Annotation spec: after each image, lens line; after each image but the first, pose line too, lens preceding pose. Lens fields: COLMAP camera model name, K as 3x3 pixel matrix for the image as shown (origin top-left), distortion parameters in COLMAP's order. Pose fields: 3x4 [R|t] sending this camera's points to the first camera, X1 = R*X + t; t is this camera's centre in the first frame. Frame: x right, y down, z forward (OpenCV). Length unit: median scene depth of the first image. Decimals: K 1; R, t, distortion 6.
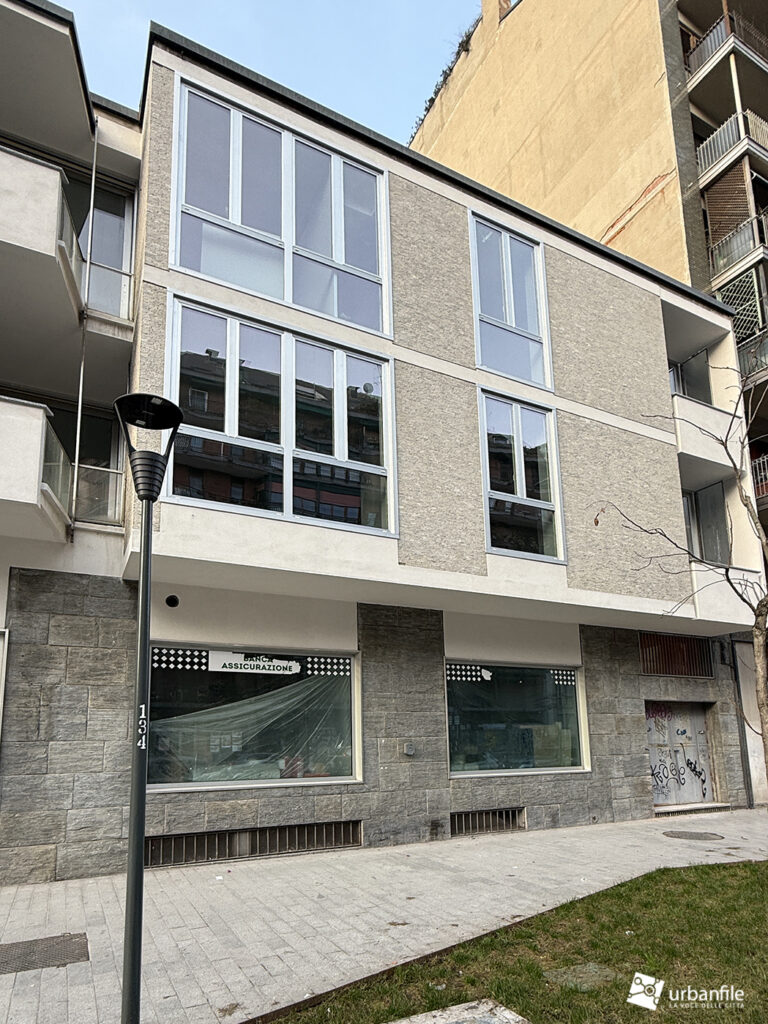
lens RADIAL K [[561.3, 0, 459.6], [0, 561.3, 666.5], [0, 0, 1]] dist [-0.001640, 0.000198]
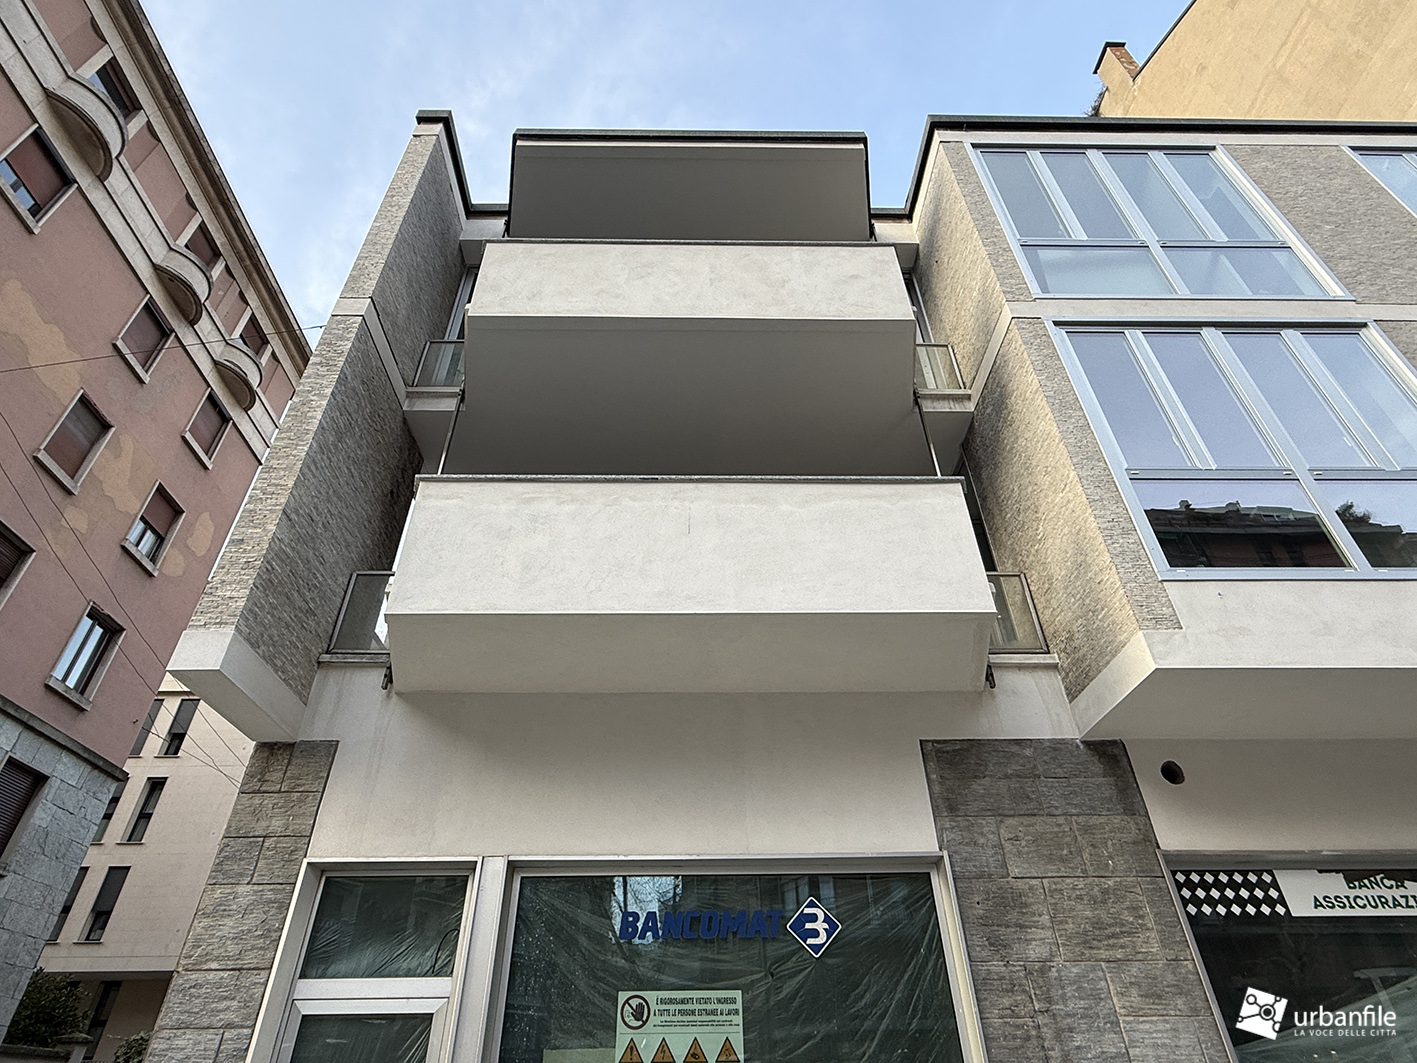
lens RADIAL K [[776.7, 0, 708.5], [0, 776.7, 531.5], [0, 0, 1]] dist [-0.001640, 0.000198]
pose [[0.898215, -0.261957, -0.352971, -0.571250], [0.056354, 0.865018, -0.498566, 0.025010], [0.435929, 0.427928, 0.791734, 0.137802]]
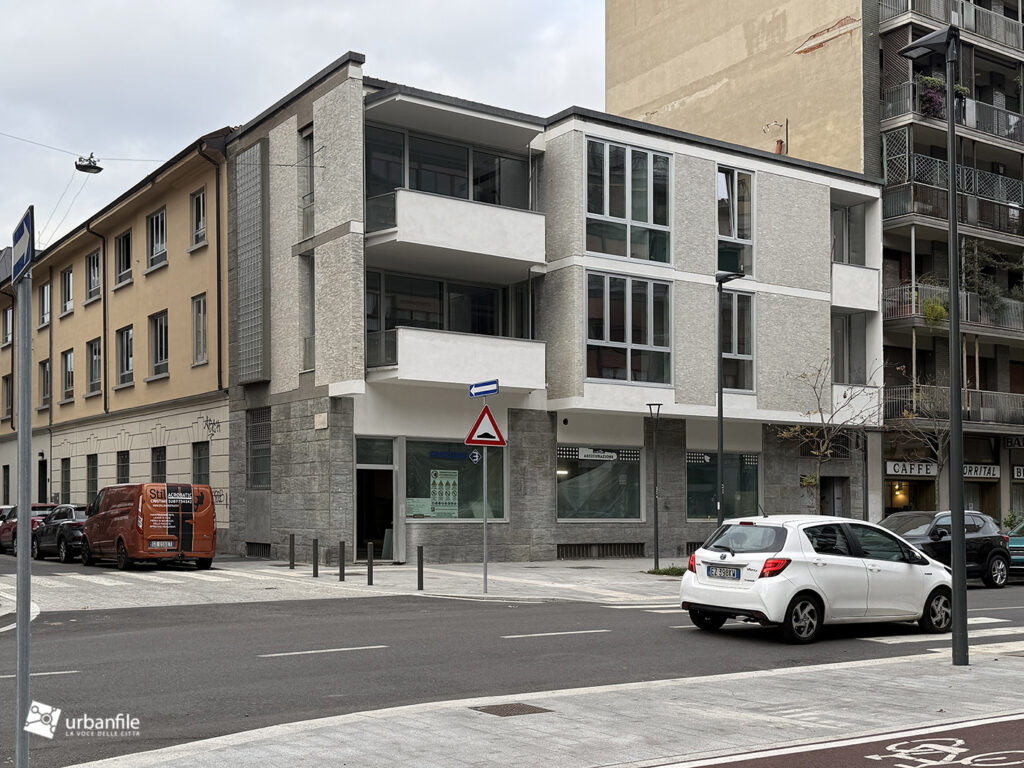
lens RADIAL K [[1210.0, 0, 512.0], [0, 1210.0, 384.0], [0, 0, 1]] dist [-0.008977, -0.050861]
pose [[0.992978, 0.040648, 0.111098, -1.116030], [-0.045446, 0.998125, 0.041004, -0.390596], [-0.109223, -0.045765, 0.992963, -2.917958]]
